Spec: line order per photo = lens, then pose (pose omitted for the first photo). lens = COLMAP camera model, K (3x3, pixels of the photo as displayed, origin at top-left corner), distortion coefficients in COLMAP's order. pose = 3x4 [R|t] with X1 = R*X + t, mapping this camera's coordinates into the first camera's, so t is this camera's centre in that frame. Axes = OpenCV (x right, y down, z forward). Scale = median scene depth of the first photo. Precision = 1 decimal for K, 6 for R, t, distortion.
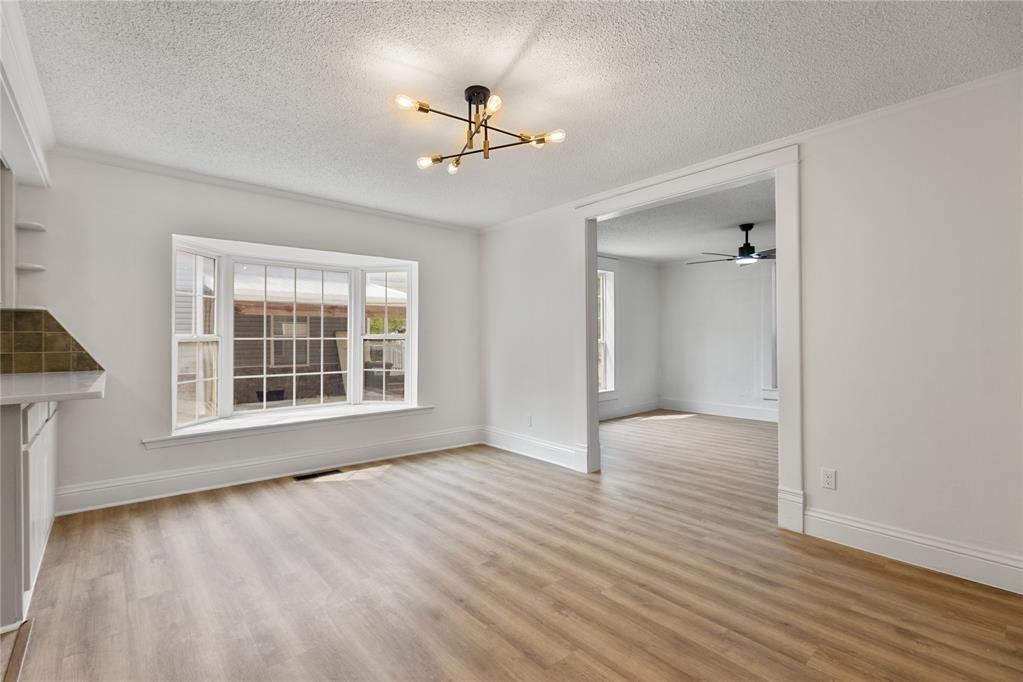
lens RADIAL K [[463.7, 0, 503.0], [0, 463.7, 339.2], [0, 0, 1]] dist [0.006967, -0.001113]
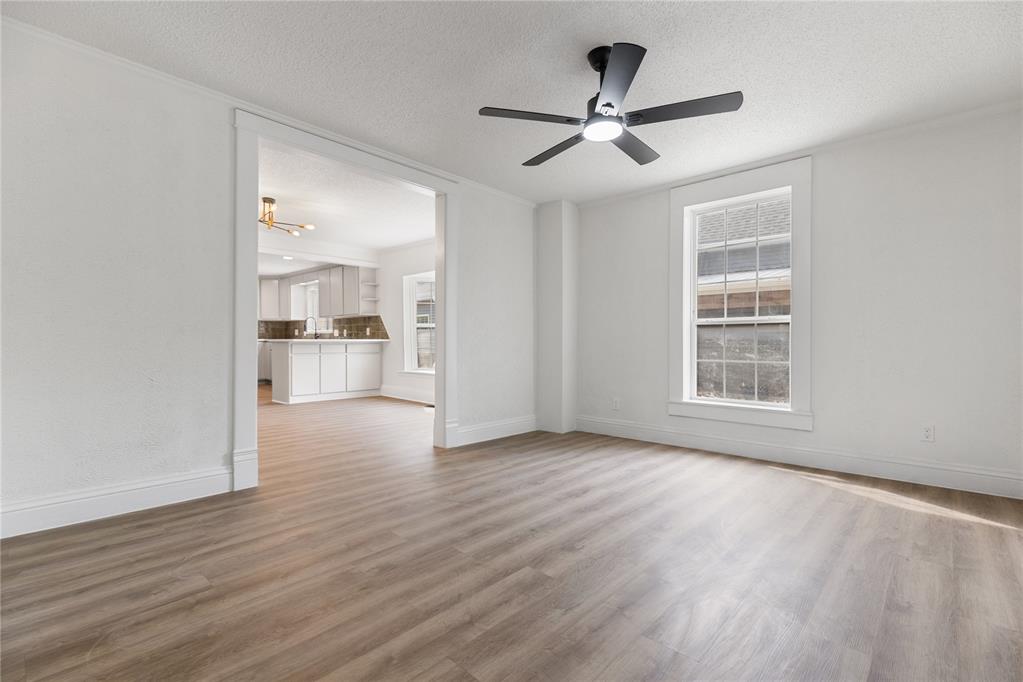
lens RADIAL K [[463.7, 0, 508.3], [0, 463.7, 341.0], [0, 0, 1]] dist [0.006967, -0.001113]
pose [[0.096374, -0.002368, -0.995342, 1.620326], [-0.002140, 0.999994, -0.002587, 0.083566], [0.995343, 0.002379, 0.096368, 1.419210]]
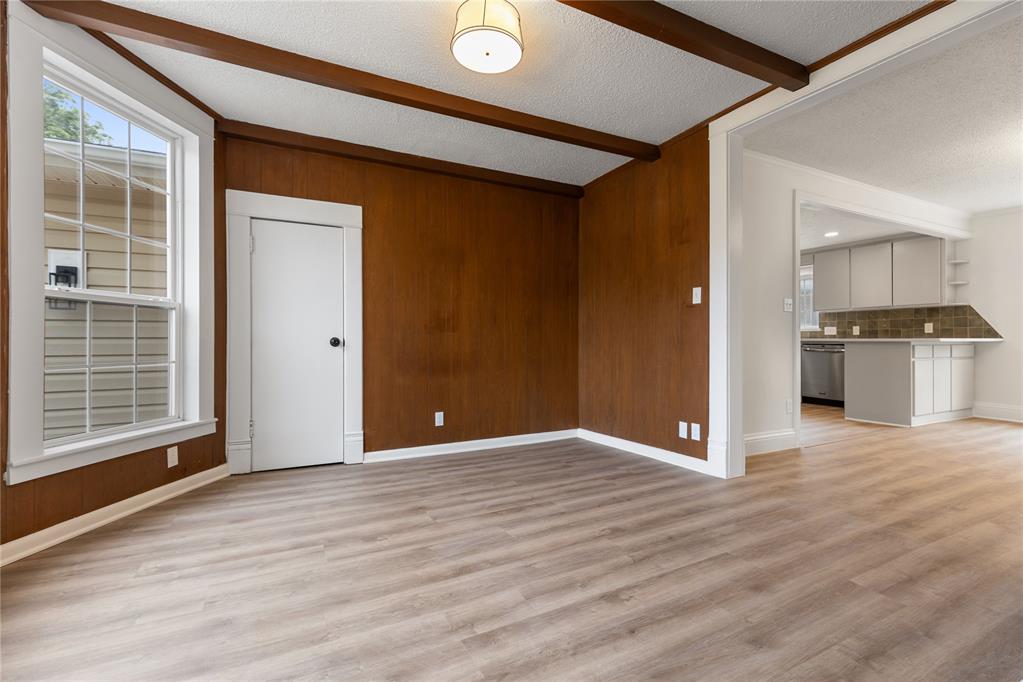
lens RADIAL K [[463.7, 0, 511.5], [0, 463.7, 342.6], [0, 0, 1]] dist [0.006967, -0.001113]
pose [[-0.230508, -0.001565, -0.973069, 1.214439], [-0.000749, 0.999999, -0.001431, 0.089777], [0.973070, 0.000399, -0.230509, -0.339365]]
